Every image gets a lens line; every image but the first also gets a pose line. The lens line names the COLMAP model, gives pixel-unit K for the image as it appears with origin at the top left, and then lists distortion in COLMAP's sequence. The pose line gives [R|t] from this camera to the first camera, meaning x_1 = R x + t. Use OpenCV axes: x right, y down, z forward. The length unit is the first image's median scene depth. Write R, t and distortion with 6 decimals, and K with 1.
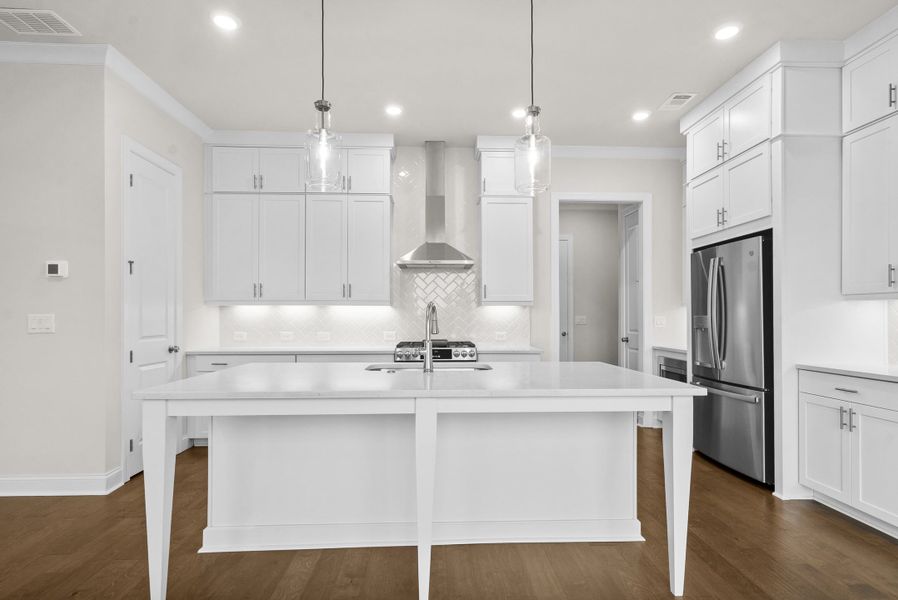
lens RADIAL K [[463.1, 0, 451.9], [0, 463.1, 313.0], [0, 0, 1]] dist [0.004070, 0.000241]
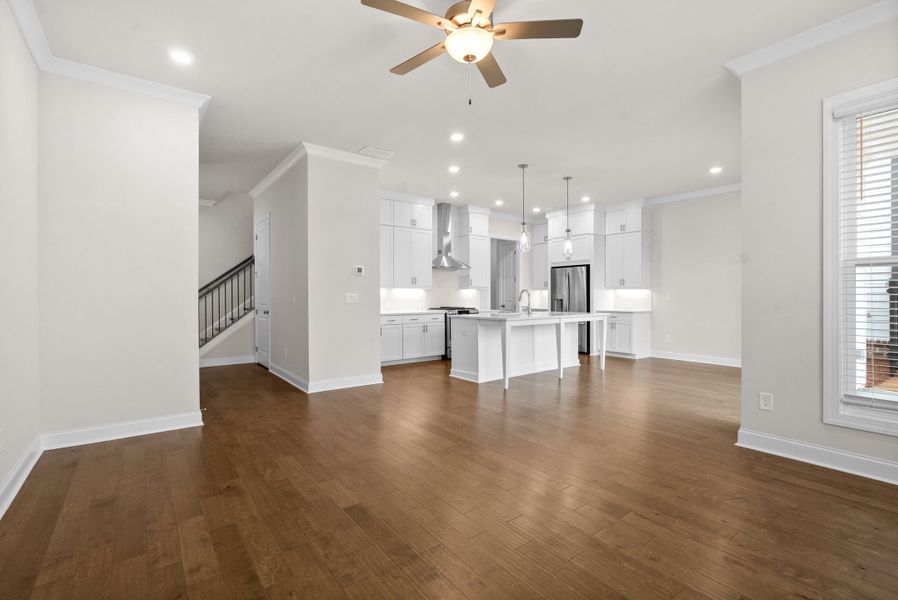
lens RADIAL K [[410.3, 0, 449.2], [0, 410.3, 295.6], [0, 0, 1]] dist [-0.006176, 0.002424]
pose [[0.822633, -0.001424, 0.568570, -1.129255], [-0.003754, 0.999961, 0.007936, -0.002082], [-0.568560, -0.008663, 0.822596, -0.466062]]
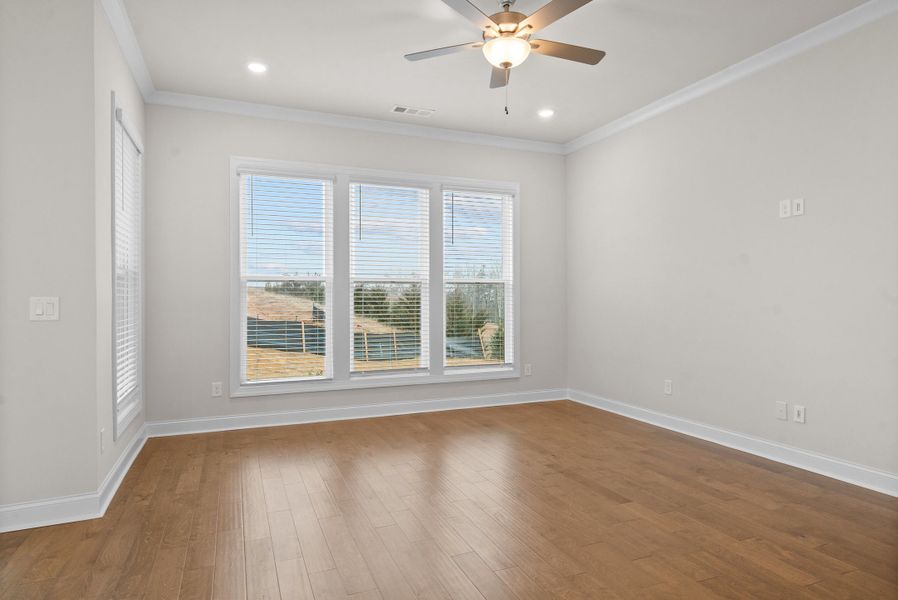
lens RADIAL K [[514.8, 0, 445.2], [0, 514.8, 300.6], [0, 0, 1]] dist [0.000437, 0.000583]
pose [[-0.941038, 0.003902, -0.338279, -0.450222], [0.006532, 0.999957, -0.006639, 0.006952], [0.338238, -0.008457, -0.941023, 0.642633]]
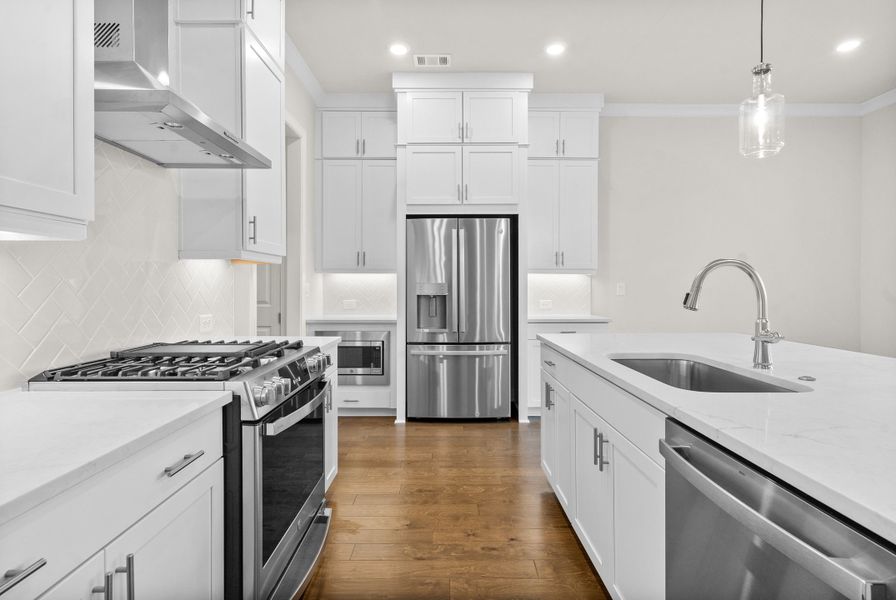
lens RADIAL K [[462.0, 0, 454.9], [0, 462.0, 288.9], [0, 0, 1]] dist [0.004070, 0.000241]
pose [[0.026270, -0.008346, 0.999620, -0.437604], [-0.009420, 0.999919, 0.008596, 0.008646], [-0.999610, -0.009642, 0.026190, 0.852521]]
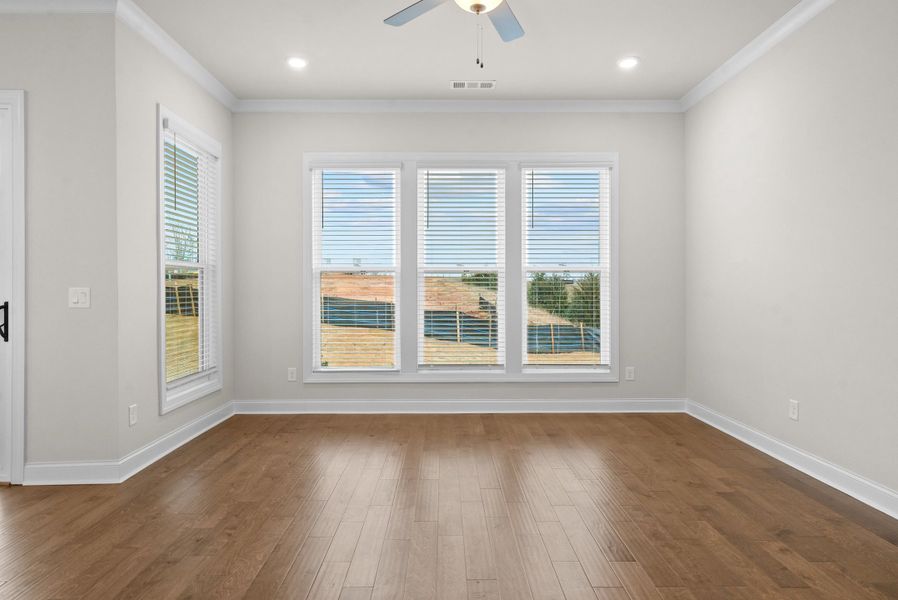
lens RADIAL K [[514.8, 0, 446.9], [0, 514.8, 294.6], [0, 0, 1]] dist [0.000437, 0.000583]
pose [[-0.999318, 0.002332, 0.036860, -0.762444], [0.002287, 0.999997, -0.001259, 0.007081], [-0.036862, -0.001174, -0.999320, 0.594768]]
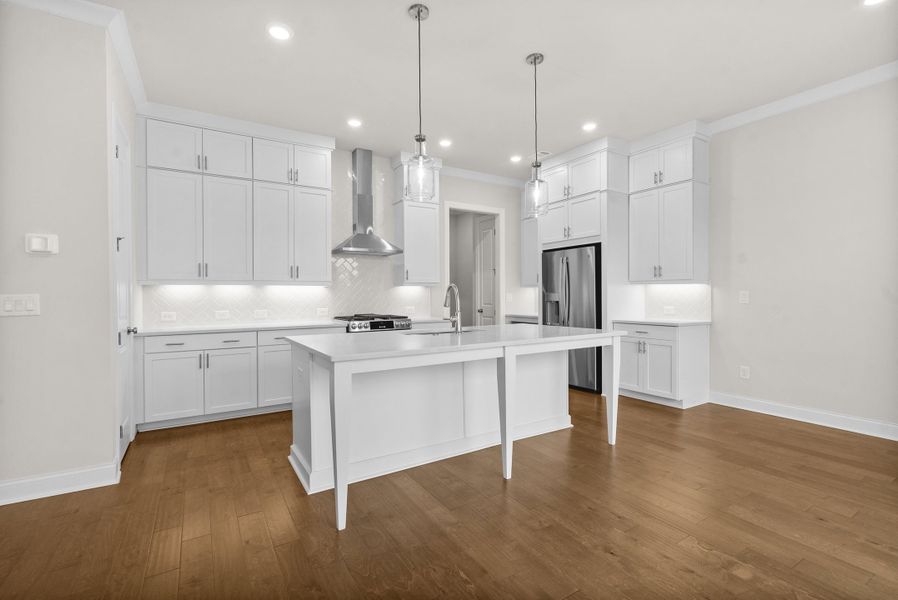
lens RADIAL K [[410.3, 0, 449.8], [0, 410.3, 296.0], [0, 0, 1]] dist [-0.006176, 0.002424]
pose [[0.873101, -0.007269, 0.487485, -0.412146], [0.002722, 0.999946, 0.010035, 0.000335], [-0.487532, -0.007434, 0.873074, -0.046408]]
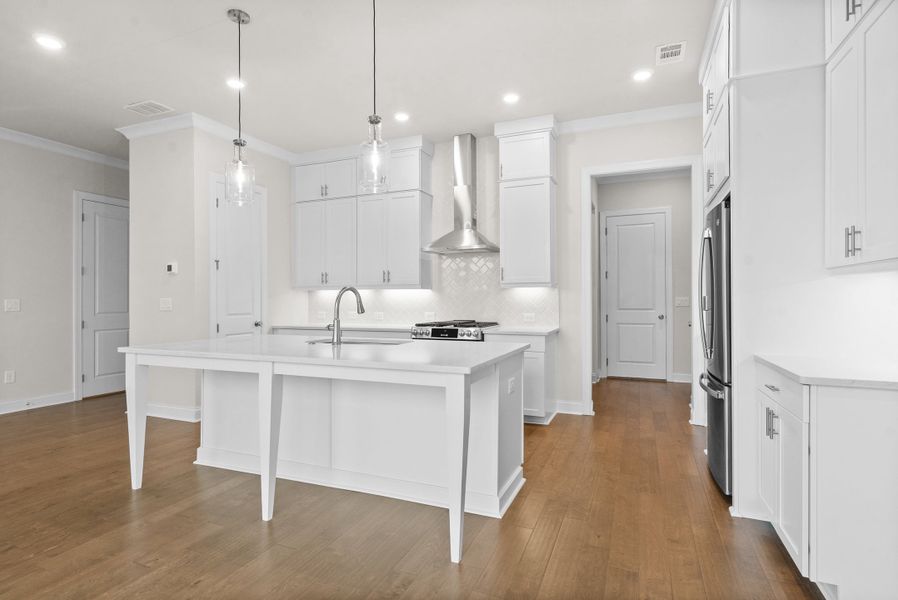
lens RADIAL K [[463.1, 0, 450.8], [0, 463.1, 297.4], [0, 0, 1]] dist [0.004070, 0.000241]
pose [[0.905385, -0.005603, -0.424554, 0.442980], [0.007677, 0.999965, 0.003173, 0.001716], [0.424522, -0.006132, 0.905397, 0.021301]]
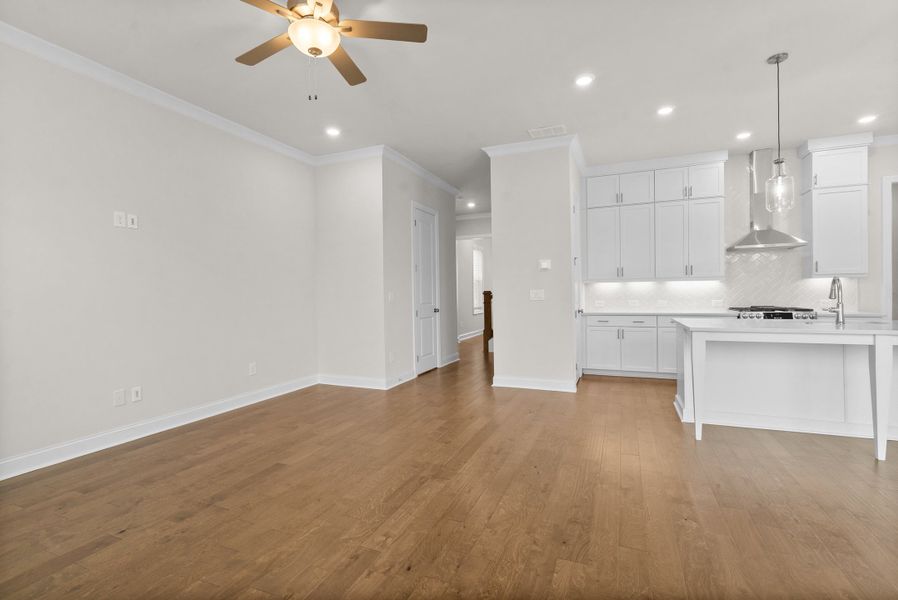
lens RADIAL K [[410.3, 0, 449.3], [0, 410.3, 297.5], [0, 0, 1]] dist [-0.006176, 0.002424]
pose [[0.903334, -0.008482, -0.428854, -0.377185], [0.018487, 0.999645, 0.019169, -0.003358], [0.428539, -0.025244, 0.903171, -0.438557]]
